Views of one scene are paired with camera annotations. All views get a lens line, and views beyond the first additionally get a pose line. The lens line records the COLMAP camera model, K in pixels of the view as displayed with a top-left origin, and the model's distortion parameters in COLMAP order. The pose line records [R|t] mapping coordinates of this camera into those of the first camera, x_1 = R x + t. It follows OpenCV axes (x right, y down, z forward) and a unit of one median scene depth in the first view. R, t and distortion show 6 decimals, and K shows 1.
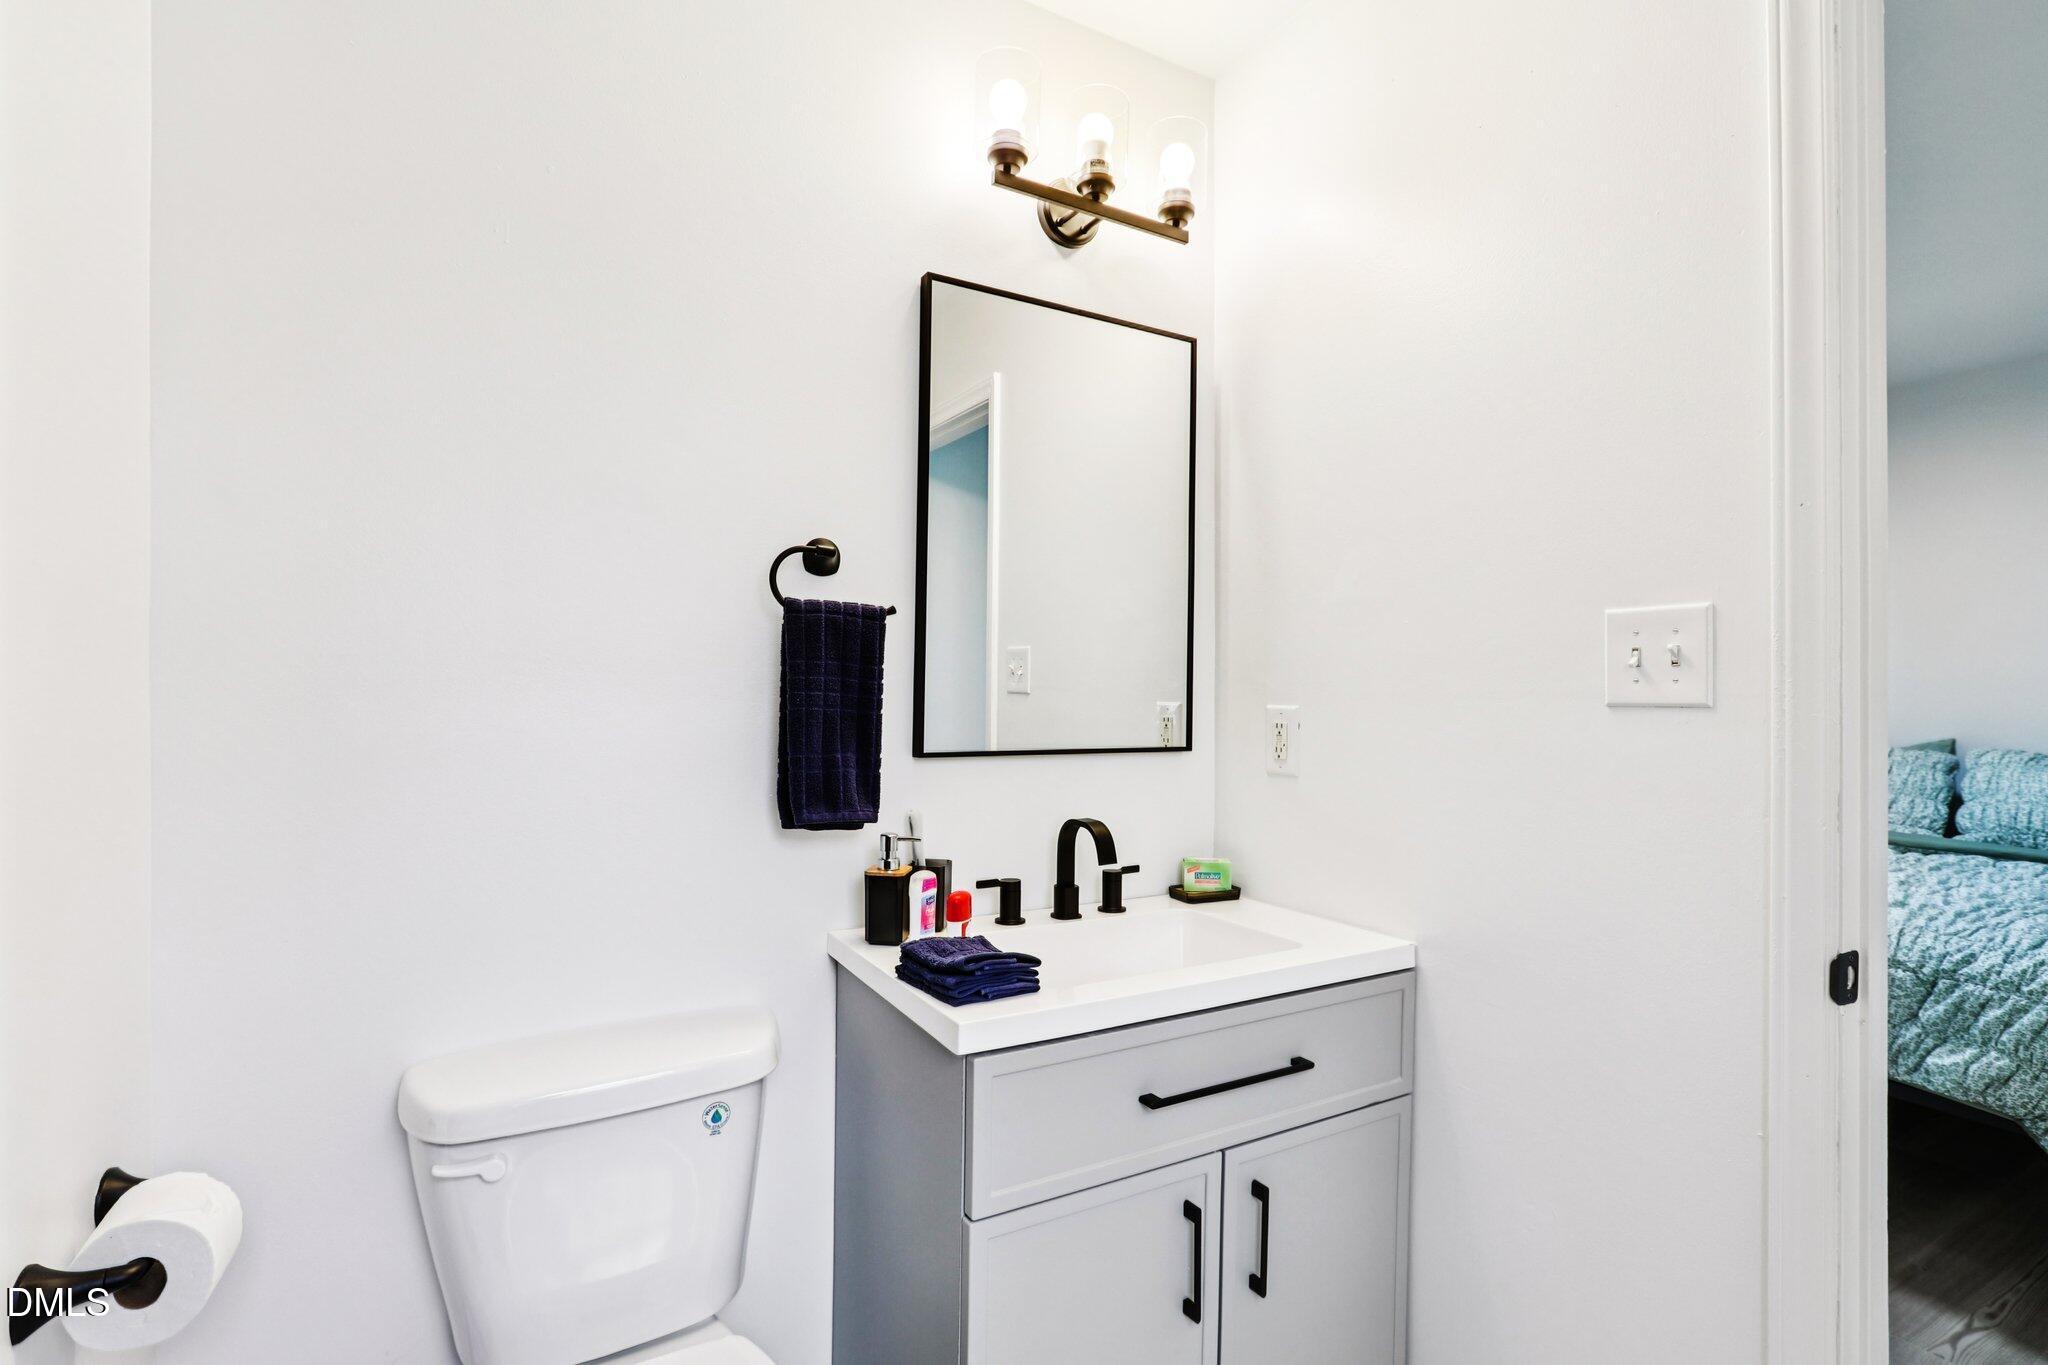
lens RADIAL K [[1005.0, 0, 1024.0], [0, 1005.0, 682.5], [0, 0, 1]] dist [0.032649, -0.000053]
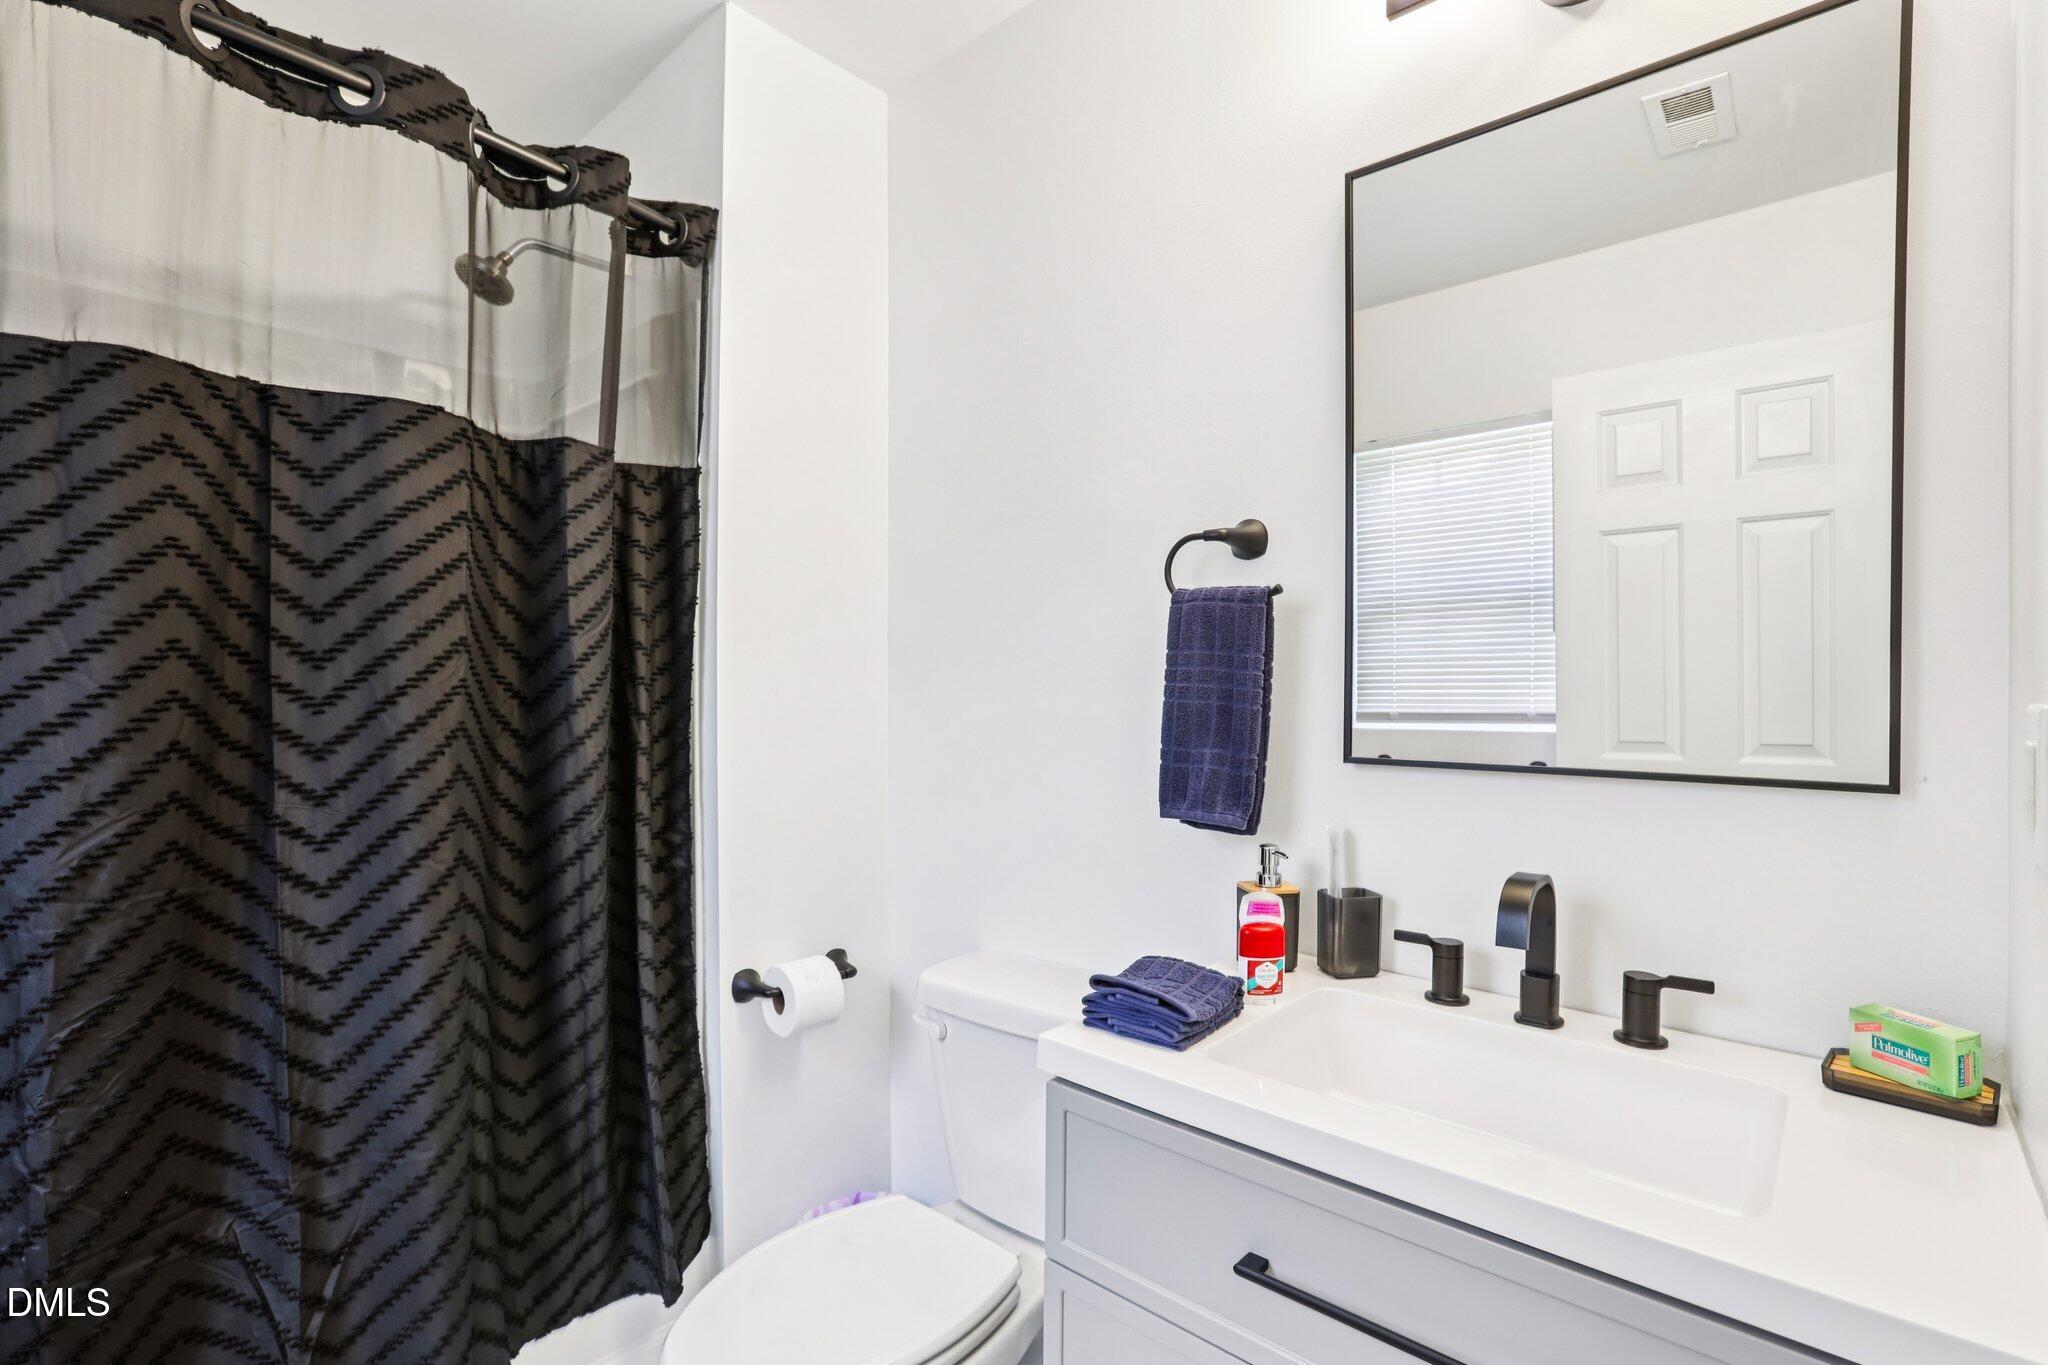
lens RADIAL K [[947.3, 0, 1024.0], [0, 947.3, 682.5], [0, 0, 1]] dist [0.004408, 0.000717]
pose [[0.323899, -0.013377, -0.945997, 0.559927], [0.012206, 0.999876, -0.009960, 0.013880], [0.946013, -0.008320, 0.324022, 0.516414]]
